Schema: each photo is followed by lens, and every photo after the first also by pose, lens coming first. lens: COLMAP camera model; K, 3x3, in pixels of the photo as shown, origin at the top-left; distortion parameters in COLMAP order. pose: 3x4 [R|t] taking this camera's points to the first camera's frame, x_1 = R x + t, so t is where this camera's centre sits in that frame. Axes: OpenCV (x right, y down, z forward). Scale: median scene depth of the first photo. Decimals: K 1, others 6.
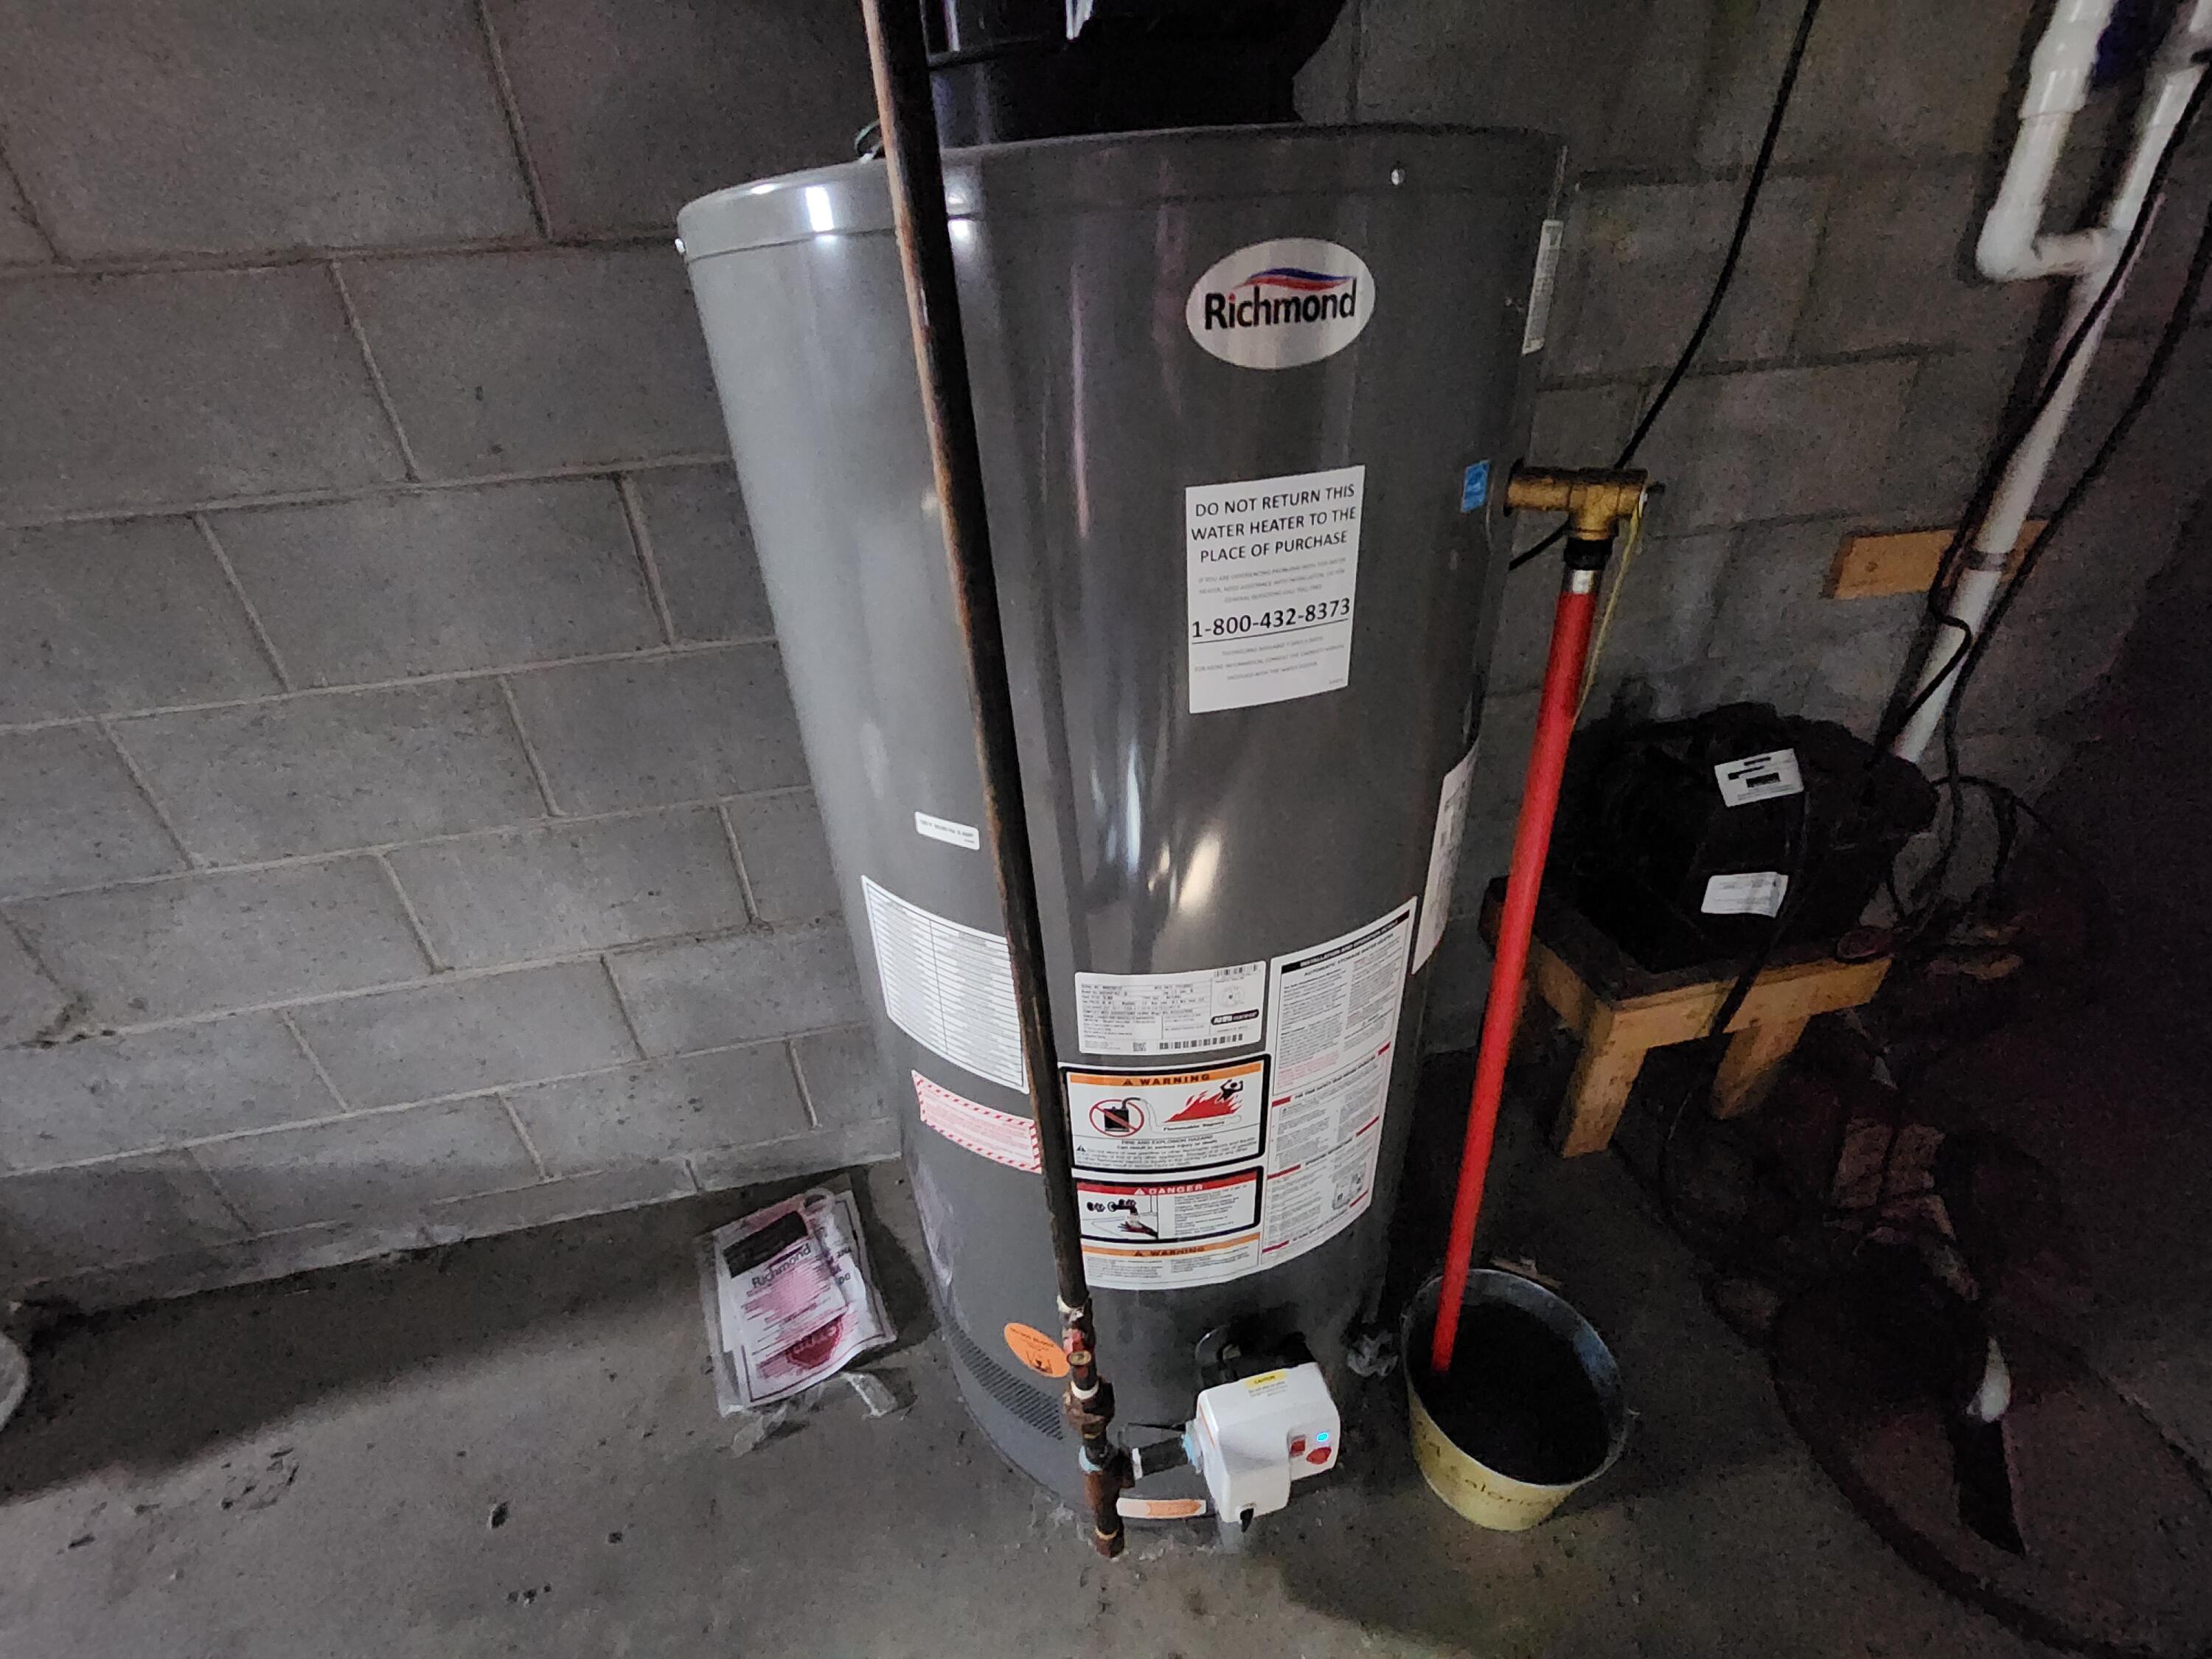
lens RADIAL K [[902.7, 0, 1104.8], [0, 902.7, 818.3], [0, 0, 1]] dist [-0.000815, 0.000767]
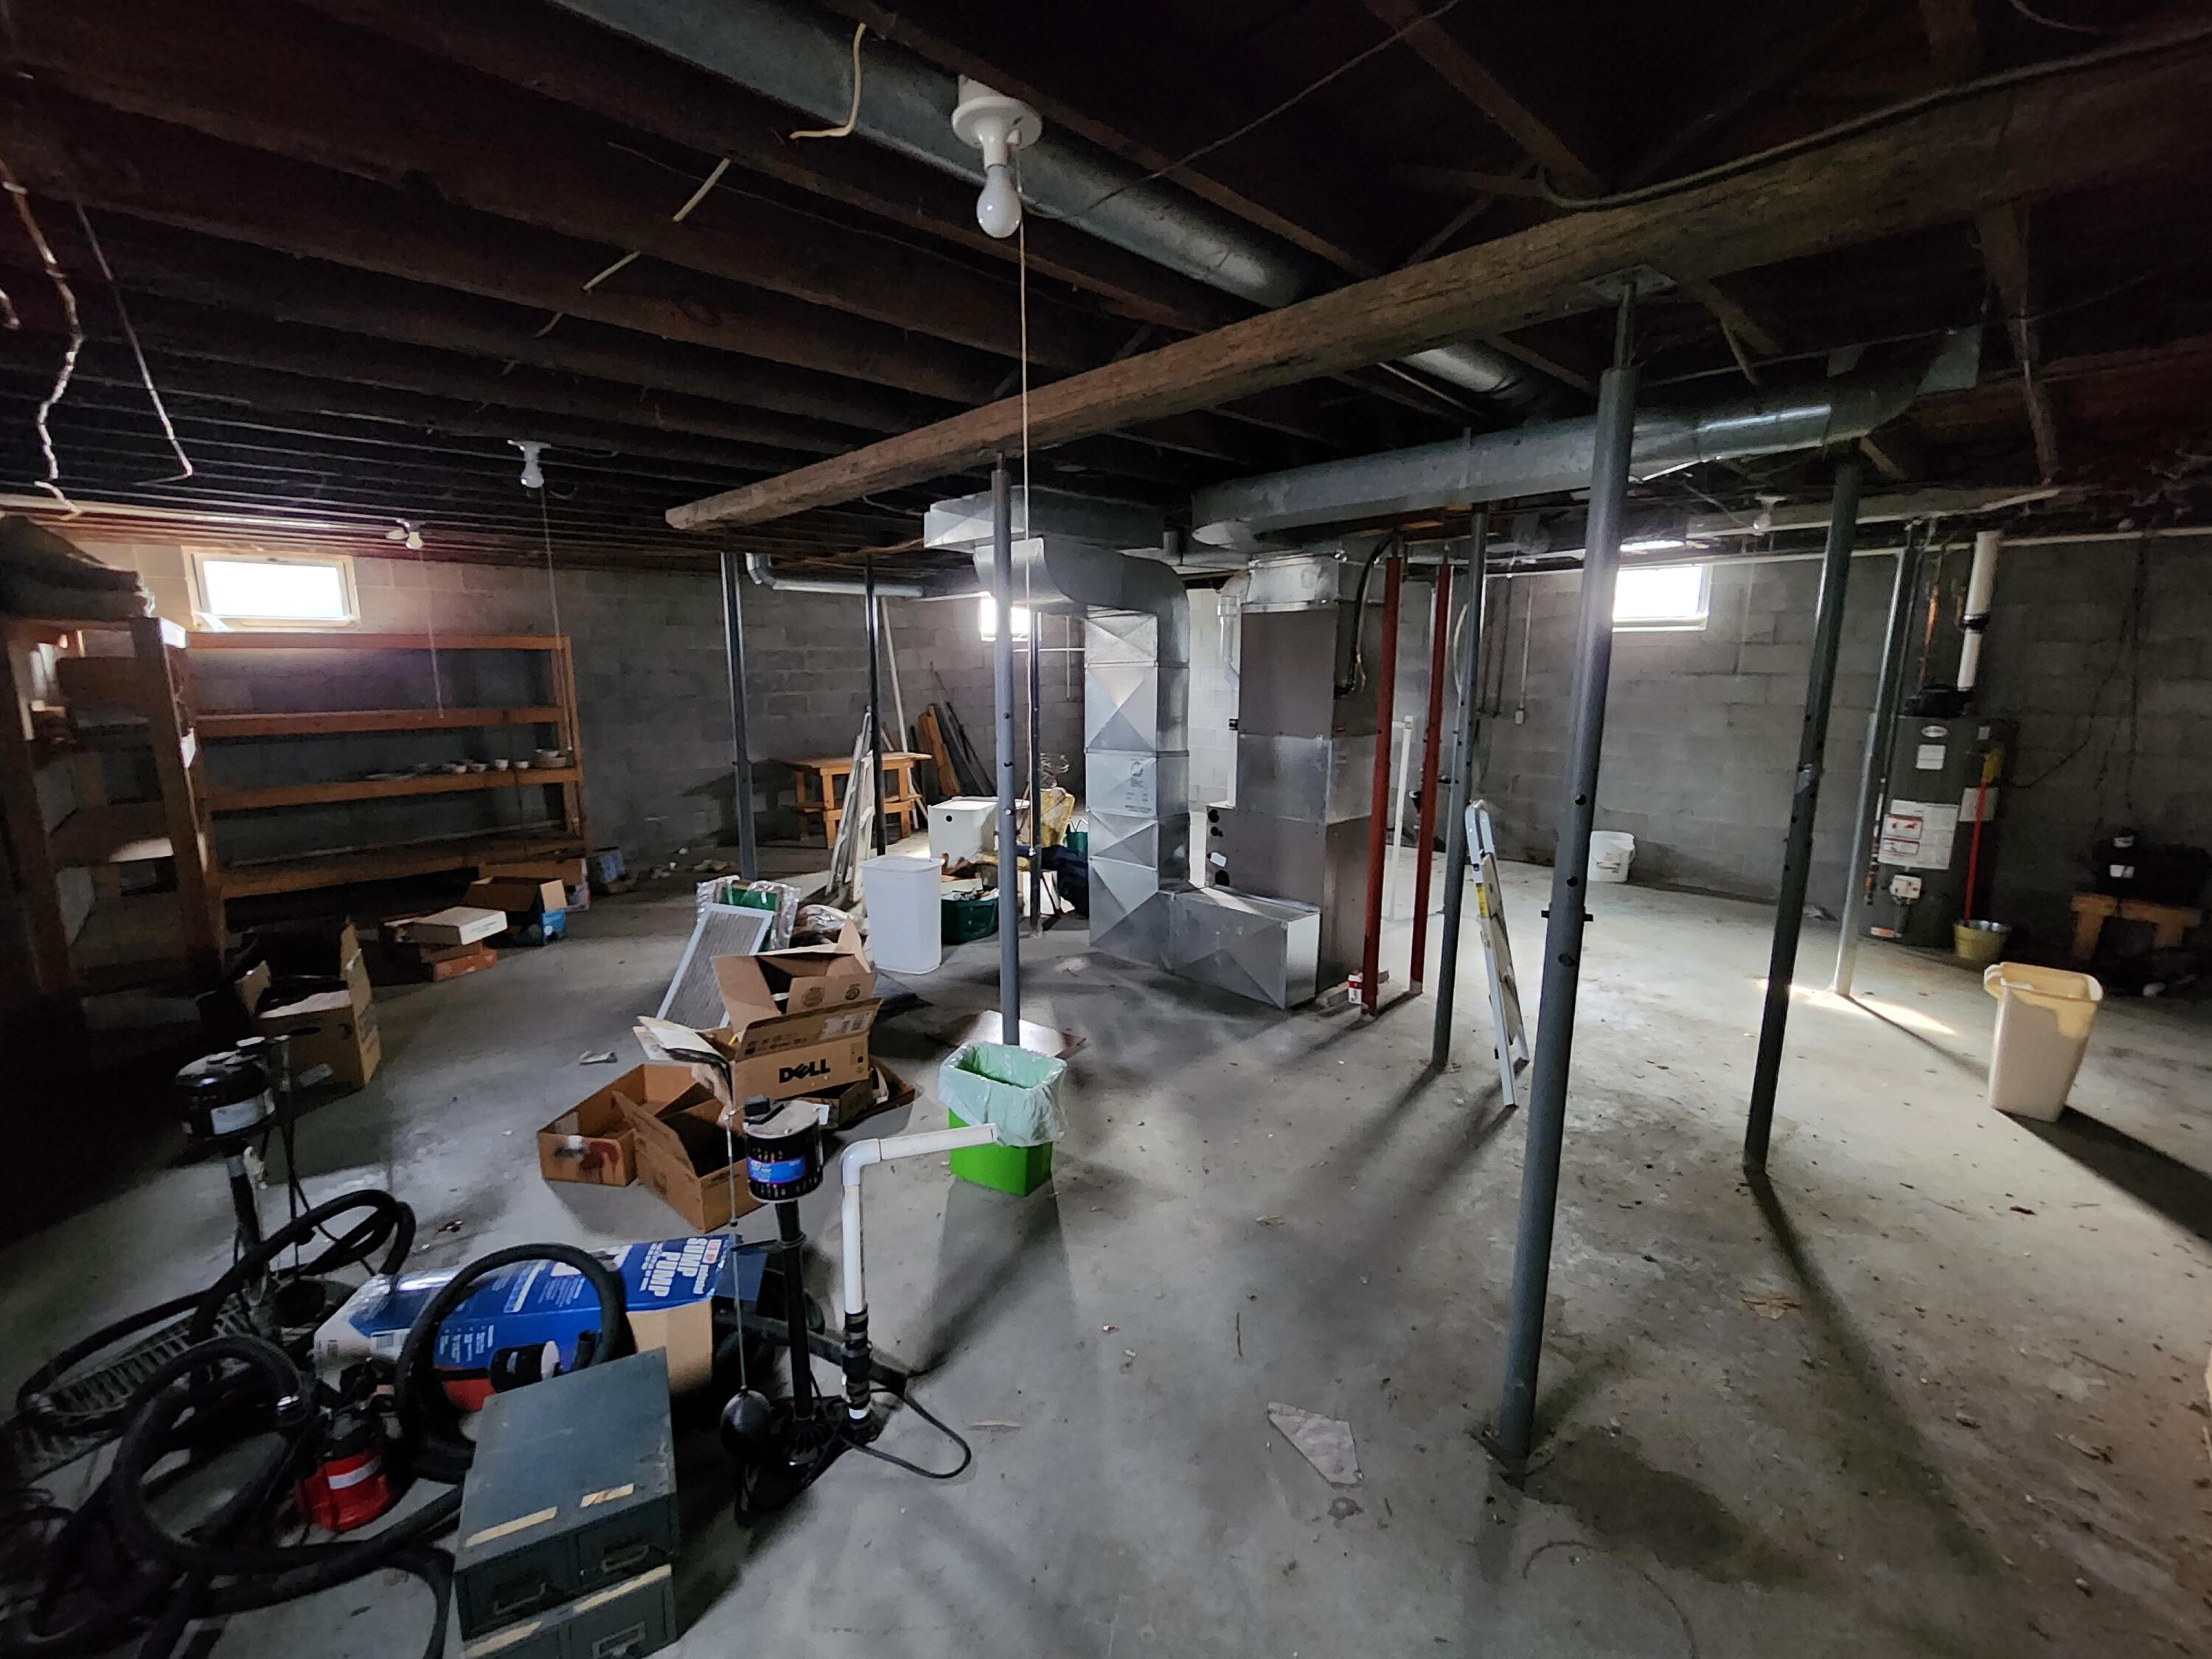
lens RADIAL K [[902.7, 0, 1097.9], [0, 902.7, 828.1], [0, 0, 1]] dist [-0.000815, 0.000767]
pose [[0.520196, 0.217206, -0.825965, 1.773227], [-0.451860, 0.890666, -0.050363, 2.384777], [0.724719, 0.399419, 0.561468, -5.116196]]
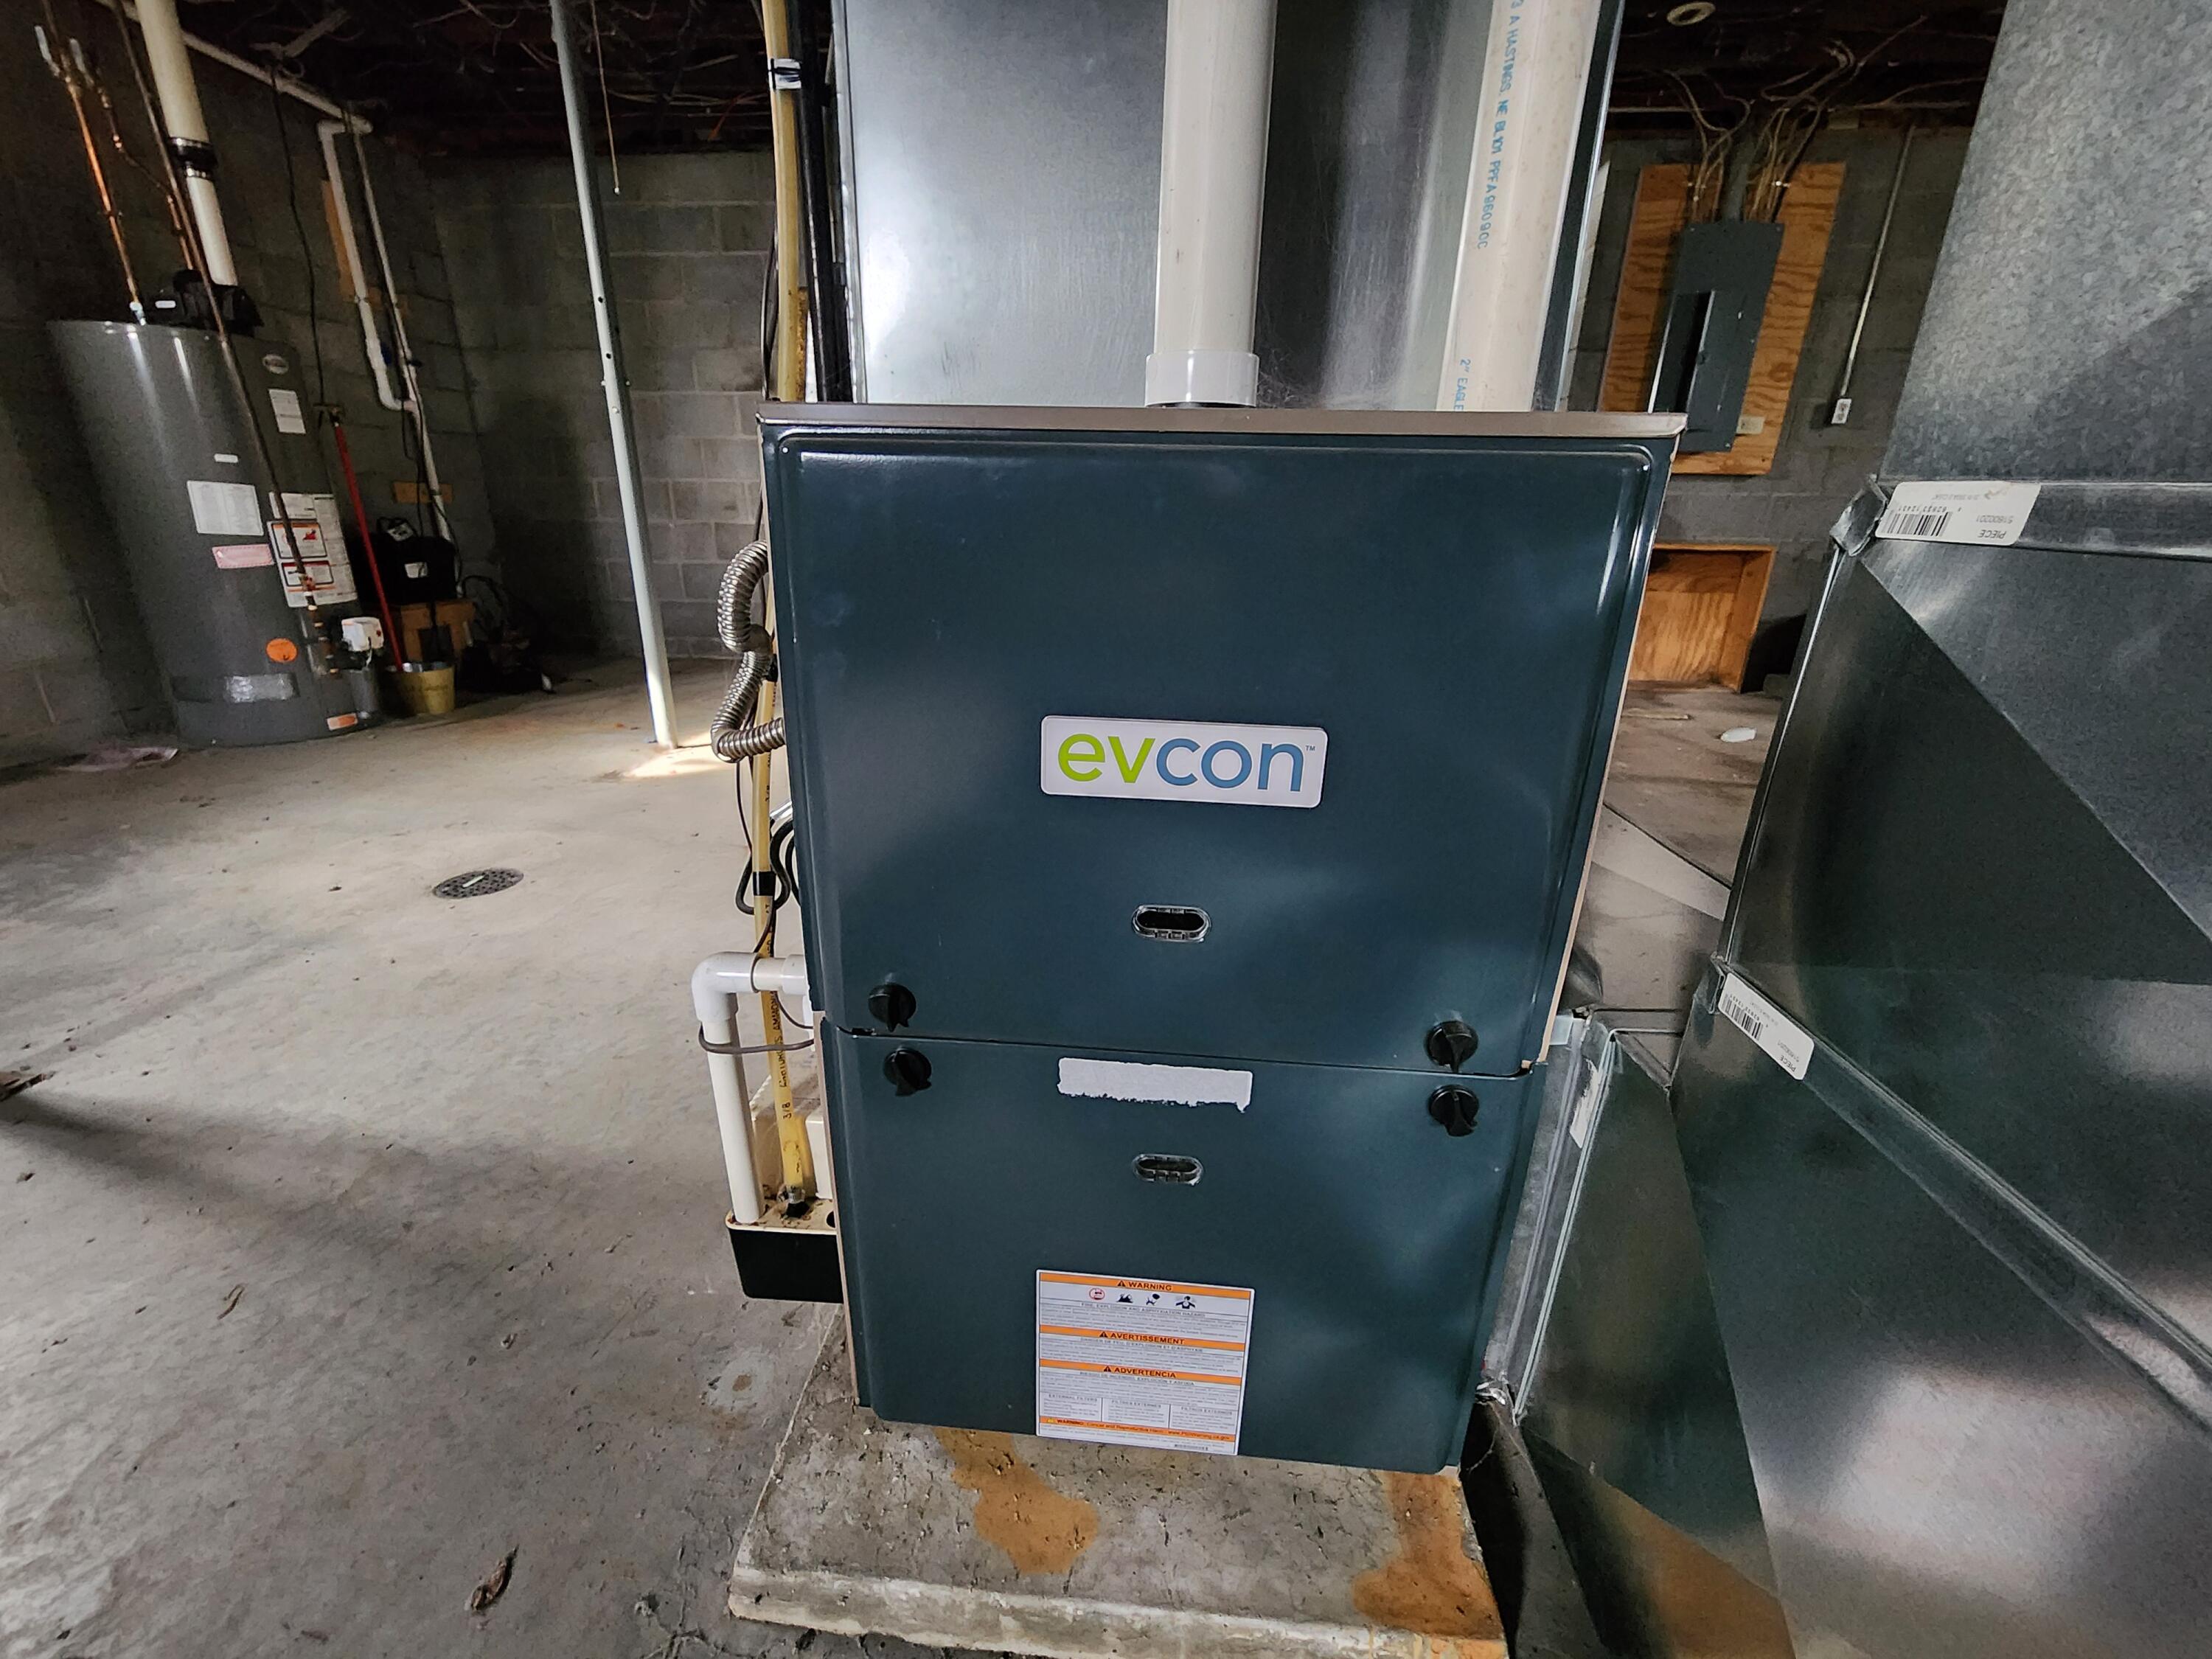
lens RADIAL K [[902.7, 0, 1086.3], [0, 902.7, 839.5], [0, 0, 1]] dist [-0.000815, 0.000767]
pose [[0.273049, -0.272510, 0.922595, -2.180084], [0.445829, 0.885678, 0.129659, 1.799841], [-0.852456, 0.375916, 0.363326, -2.164949]]
